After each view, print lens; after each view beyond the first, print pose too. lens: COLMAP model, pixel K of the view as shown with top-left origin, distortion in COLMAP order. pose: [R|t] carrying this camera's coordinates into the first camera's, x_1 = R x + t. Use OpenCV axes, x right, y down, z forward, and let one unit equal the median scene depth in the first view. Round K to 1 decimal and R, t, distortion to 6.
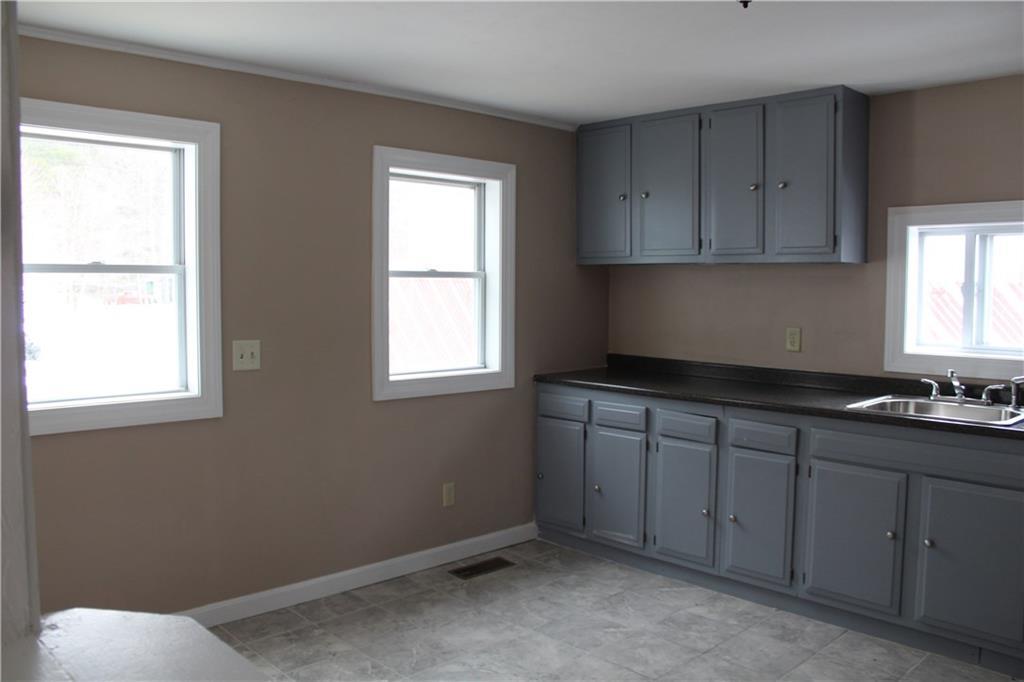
lens RADIAL K [[844.1, 0, 512.0], [0, 844.1, 341.0], [0, 0, 1]] dist [-0.162945, 0.136319]
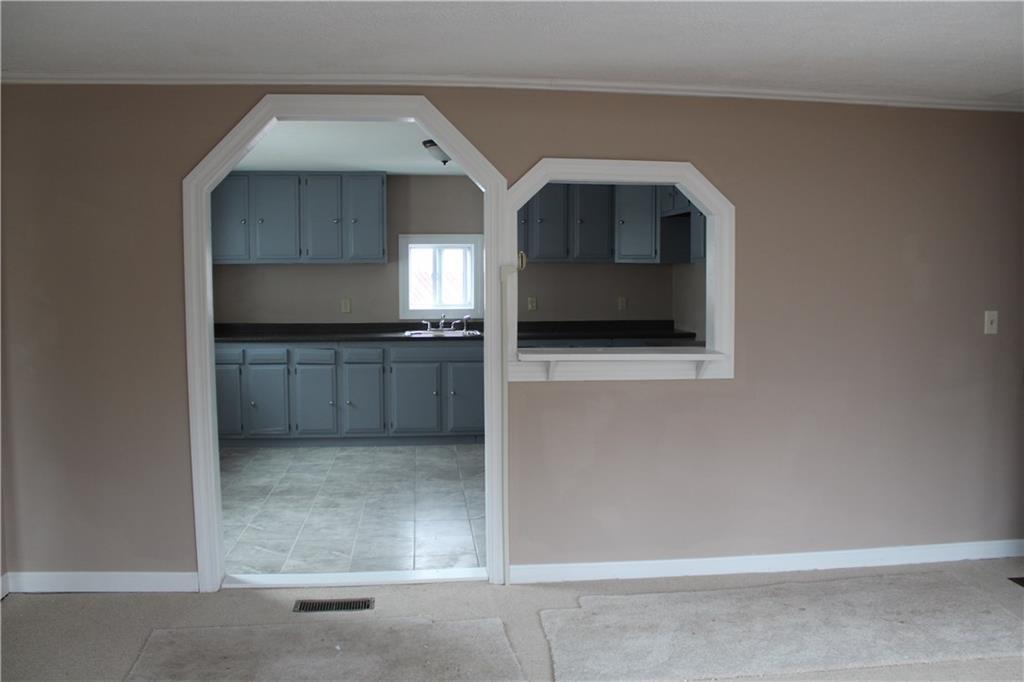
lens RADIAL K [[844.1, 0, 512.0], [0, 844.1, 341.0], [0, 0, 1]] dist [-0.162945, 0.136319]
pose [[0.615863, -0.065693, 0.785110, -0.952576], [0.059145, 0.997561, 0.037075, 0.030046], [-0.785630, 0.023603, 0.618246, -0.430621]]
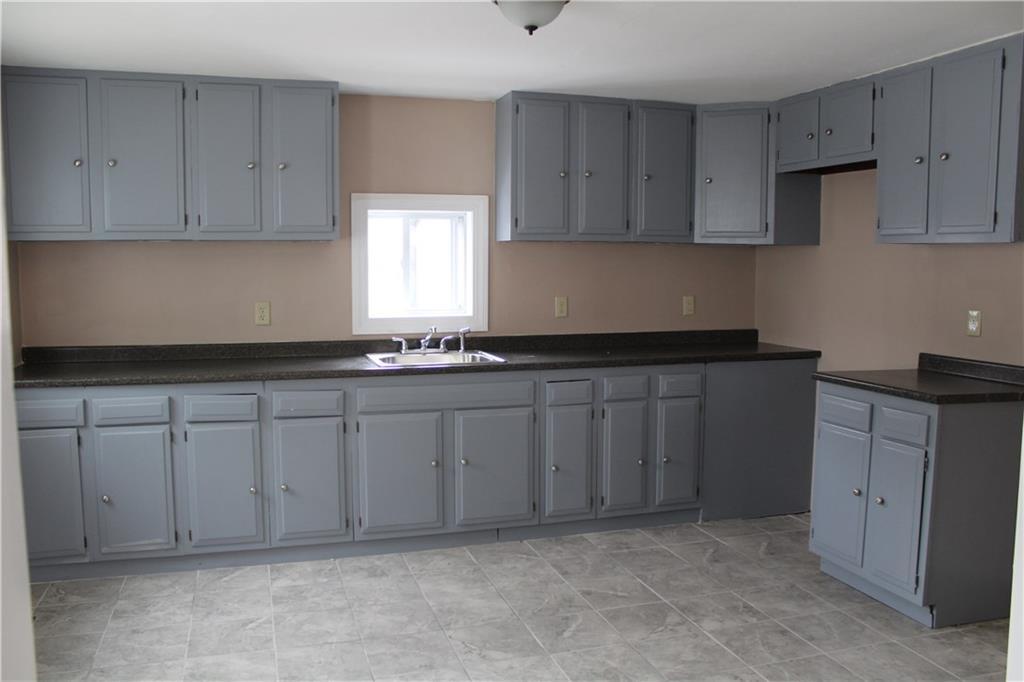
lens RADIAL K [[844.1, 0, 512.0], [0, 844.1, 341.0], [0, 0, 1]] dist [-0.162945, 0.136319]
pose [[0.448953, -0.084603, 0.889541, -0.507925], [0.063232, 0.996020, 0.062817, -0.015252], [-0.891316, 0.028045, 0.452515, 0.272626]]
